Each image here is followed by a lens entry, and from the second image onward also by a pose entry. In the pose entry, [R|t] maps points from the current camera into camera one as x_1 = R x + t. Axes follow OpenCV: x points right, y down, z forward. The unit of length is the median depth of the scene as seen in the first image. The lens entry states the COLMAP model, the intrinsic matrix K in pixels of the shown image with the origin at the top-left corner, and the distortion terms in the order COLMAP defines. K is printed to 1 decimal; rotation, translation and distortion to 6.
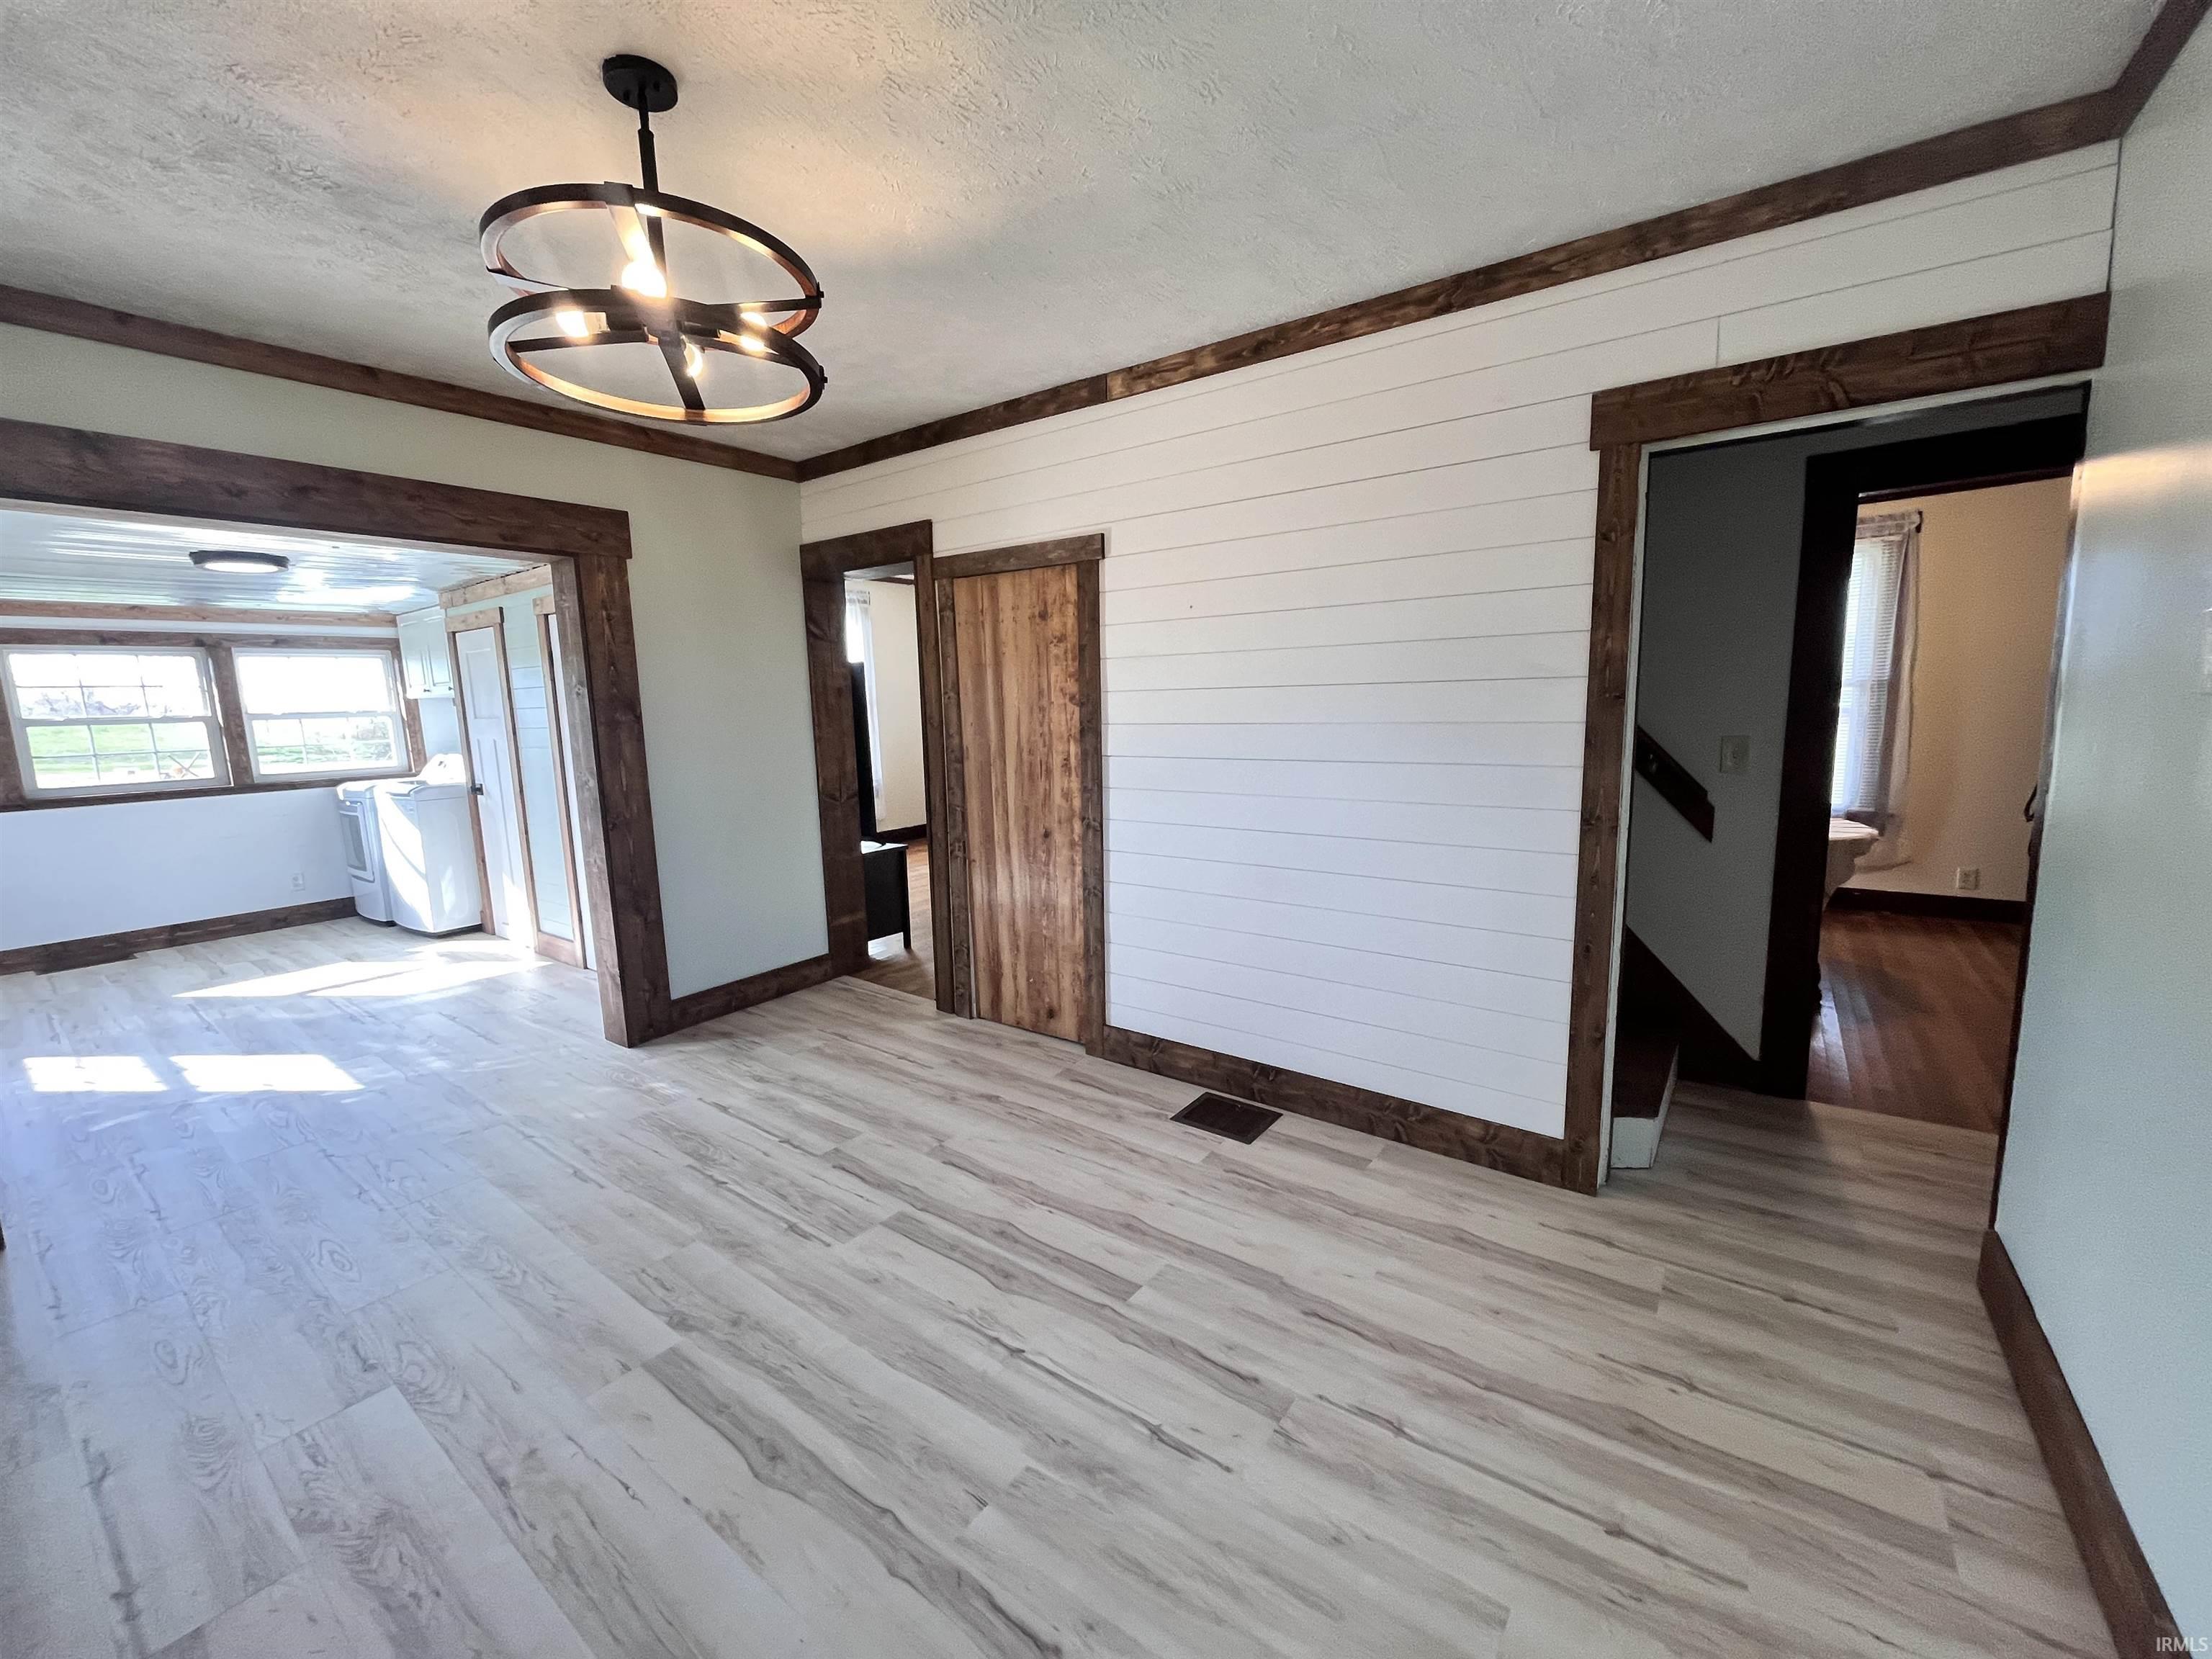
lens RADIAL K [[889.3, 0, 1104.9], [0, 889.3, 828.8], [0, 0, 1]] dist [-0.001768, -0.000660]
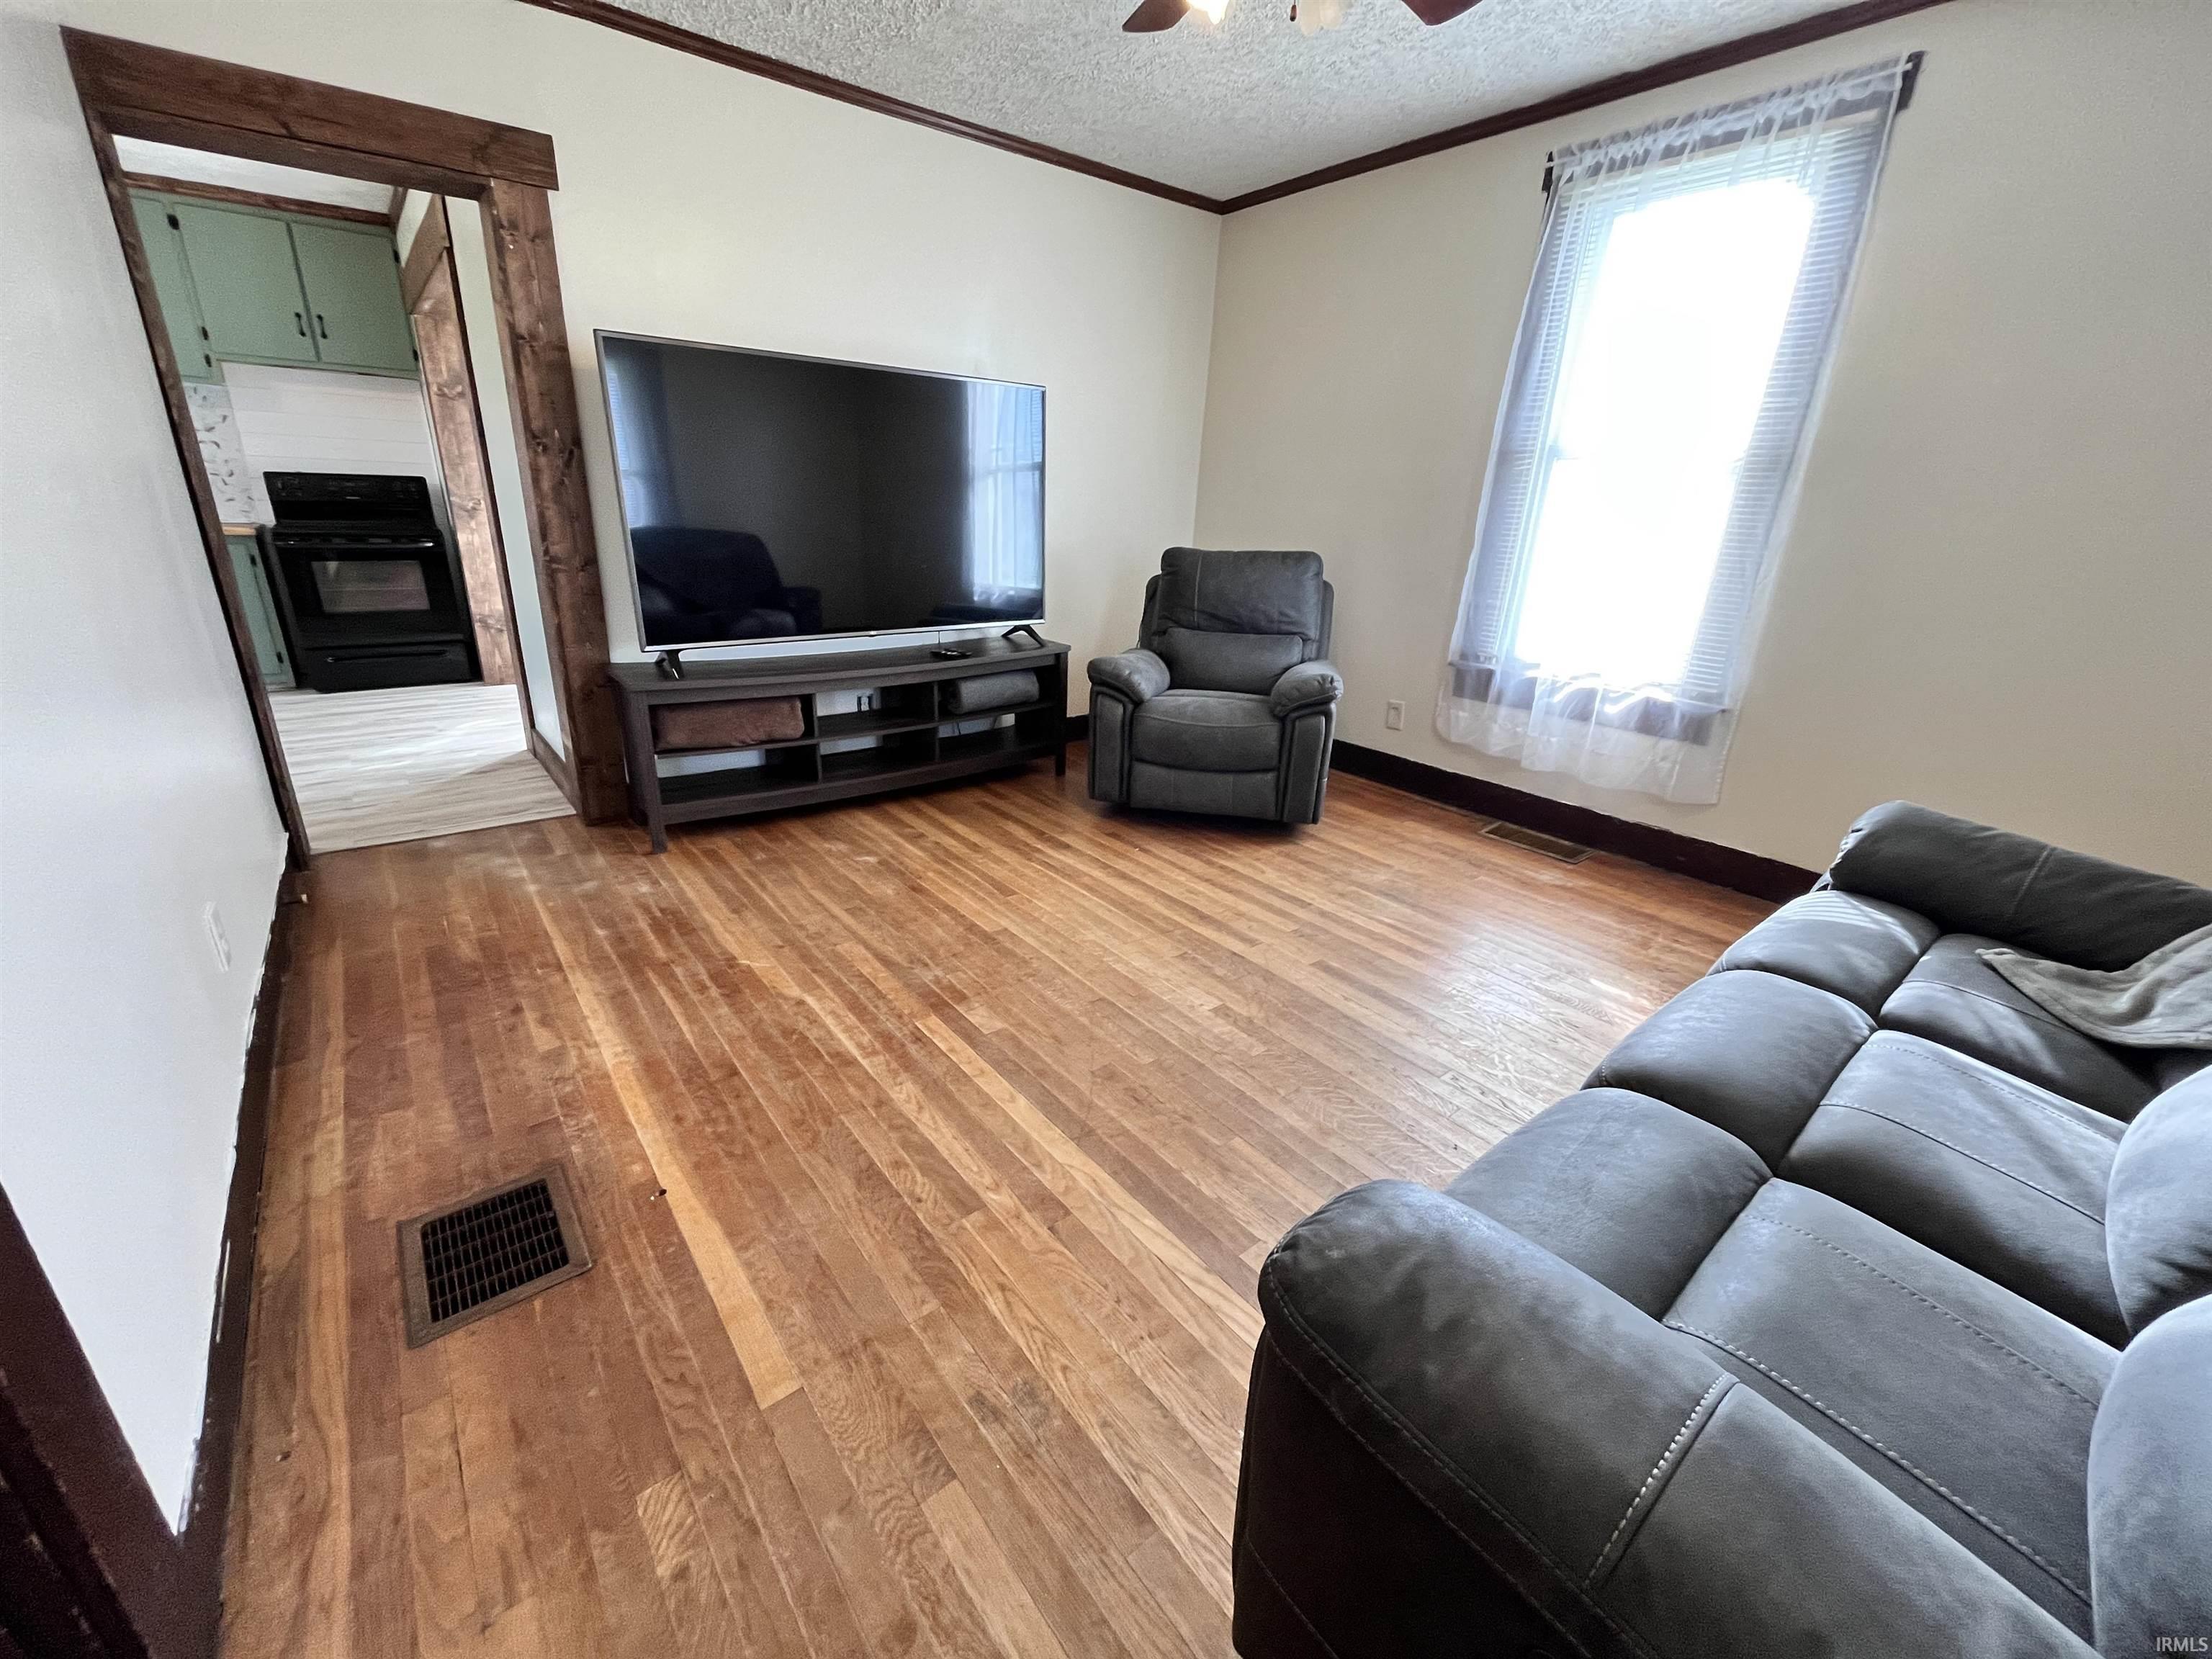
lens RADIAL K [[889.3, 0, 1106.3], [0, 889.3, 829.5], [0, 0, 1]] dist [-0.001768, -0.000660]
pose [[-0.260938, 0.350704, -0.899399, 0.368147], [-0.176400, 0.898667, 0.401597, -0.279589], [0.949102, 0.263446, -0.172632, 2.185779]]
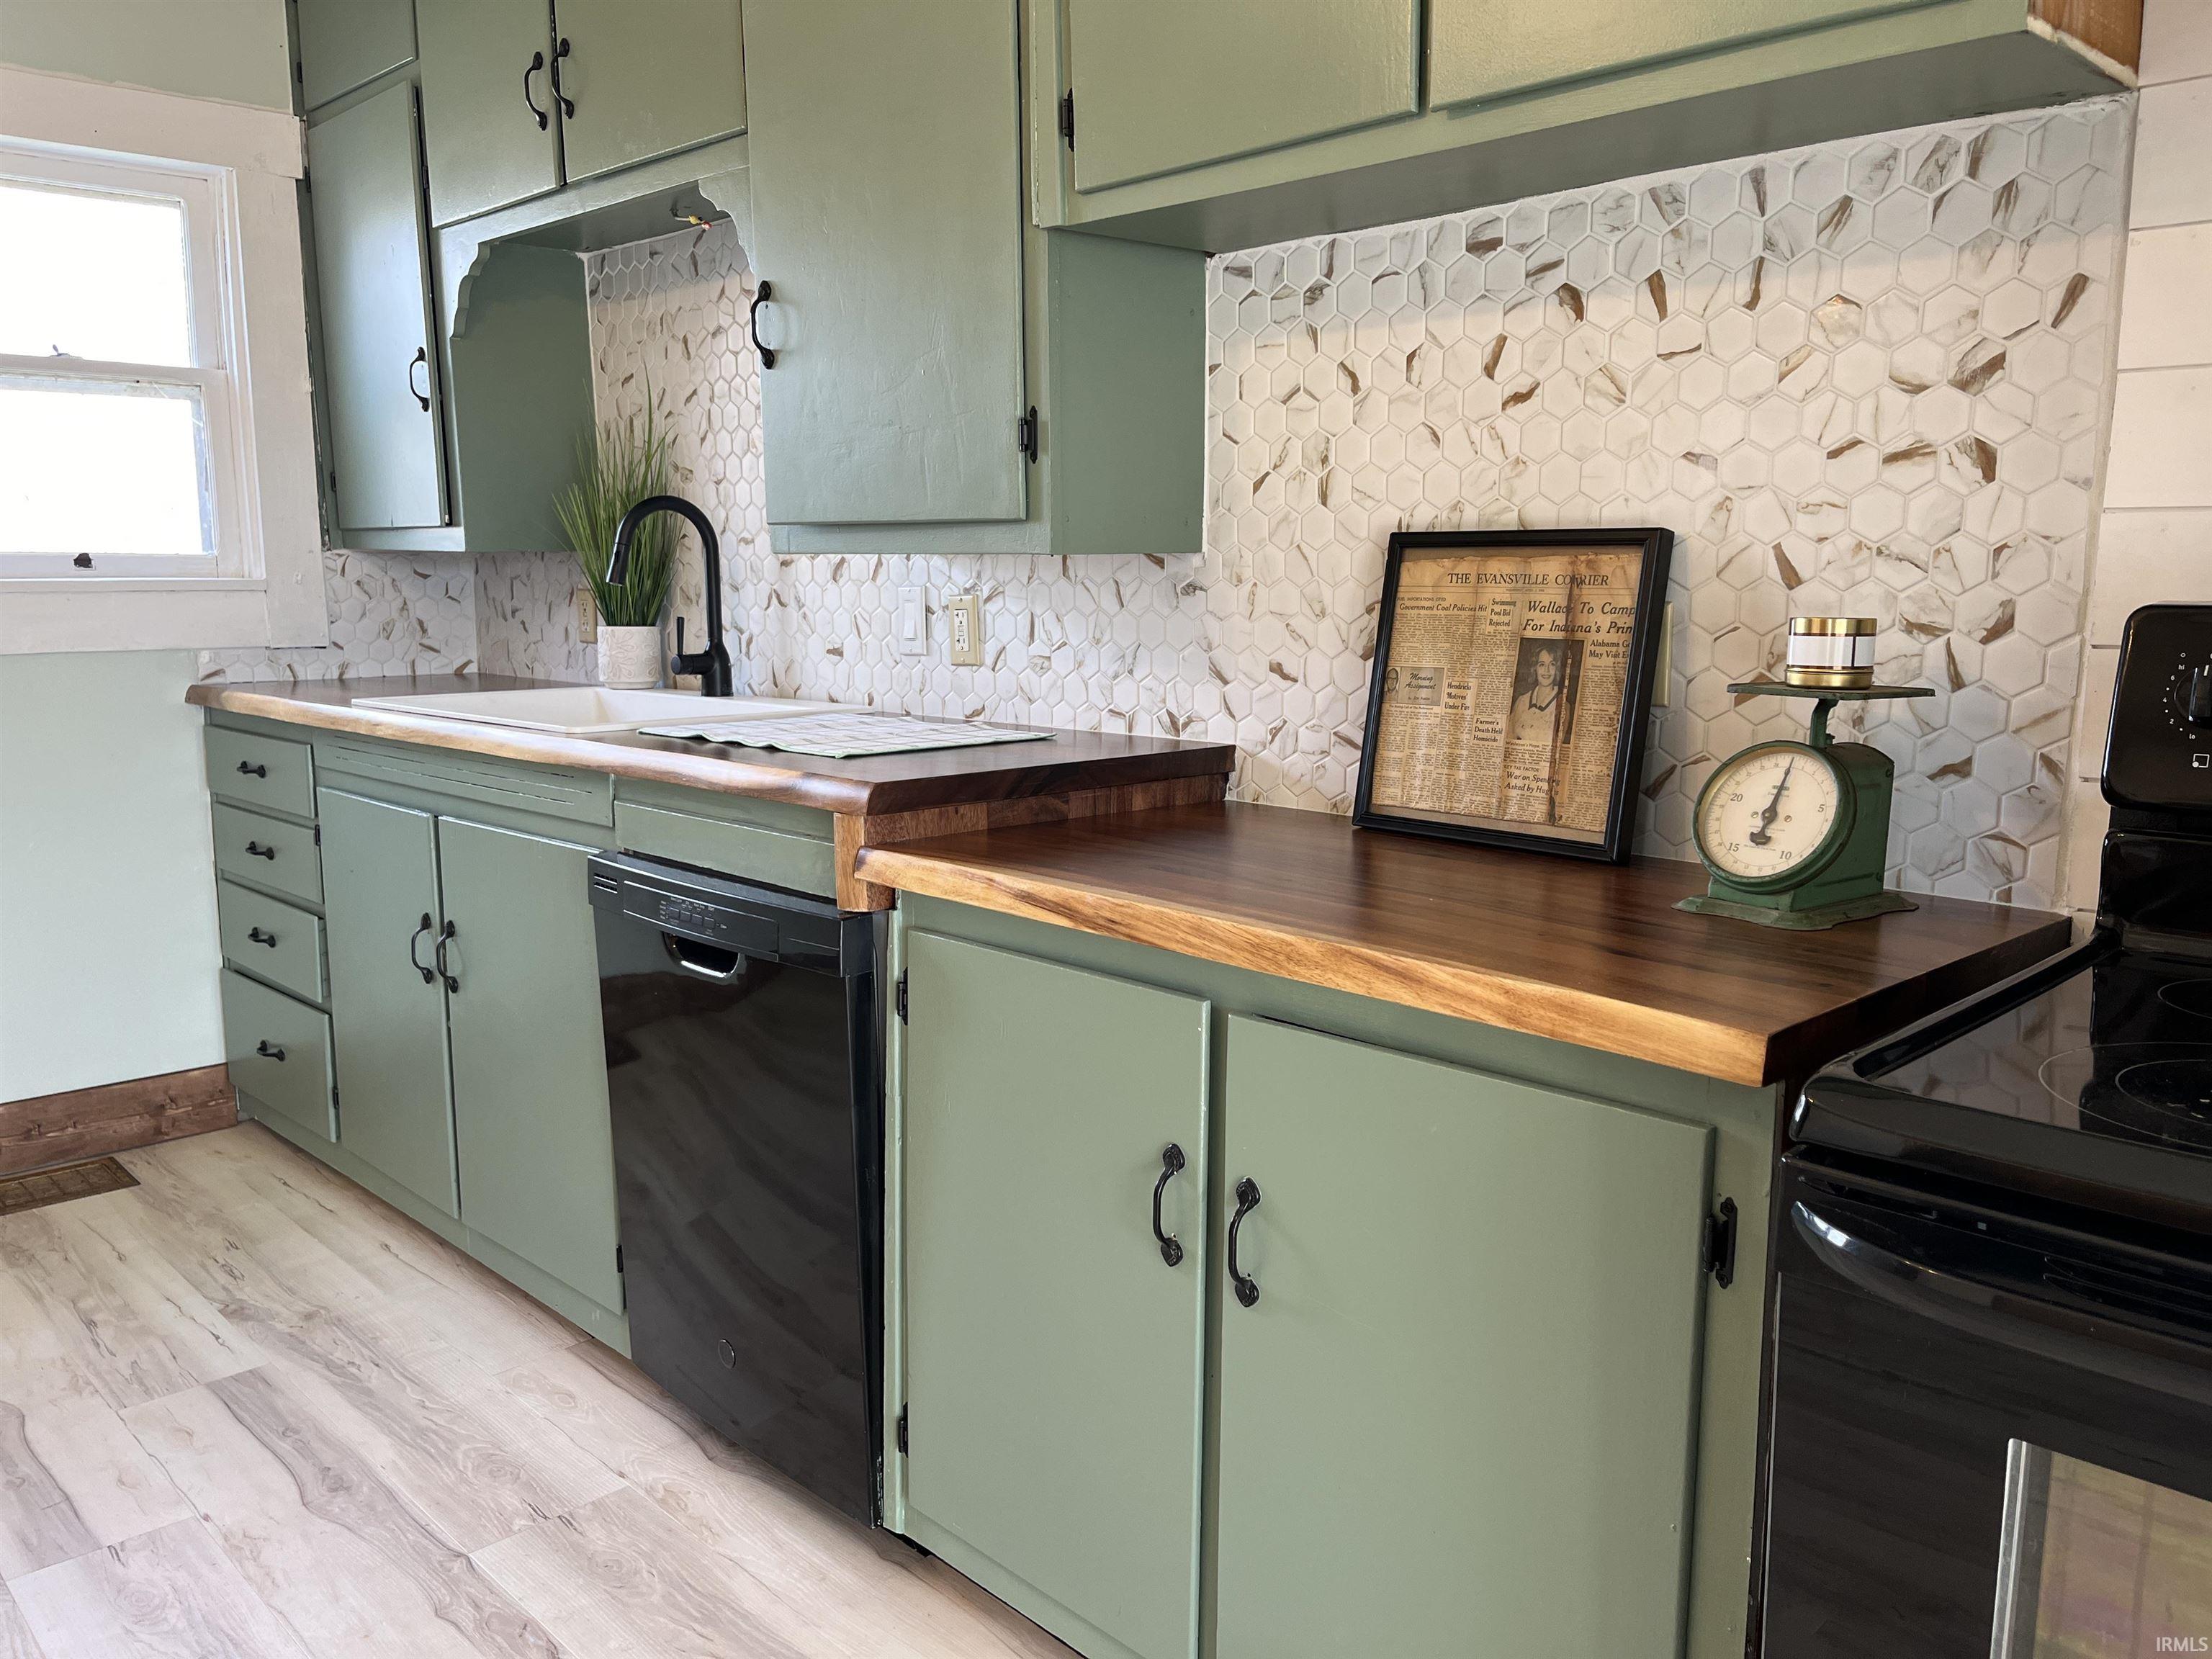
lens RADIAL K [[1669.5, 0, 1108.0], [0, 1669.5, 832.1], [0, 0, 1]] dist [0.037208, -0.036701]
pose [[-0.987692, -0.001588, 0.156404, -0.672841], [0.043632, 0.957457, 0.285258, -0.036921], [-0.150204, 0.288571, -0.945603, 0.807592]]
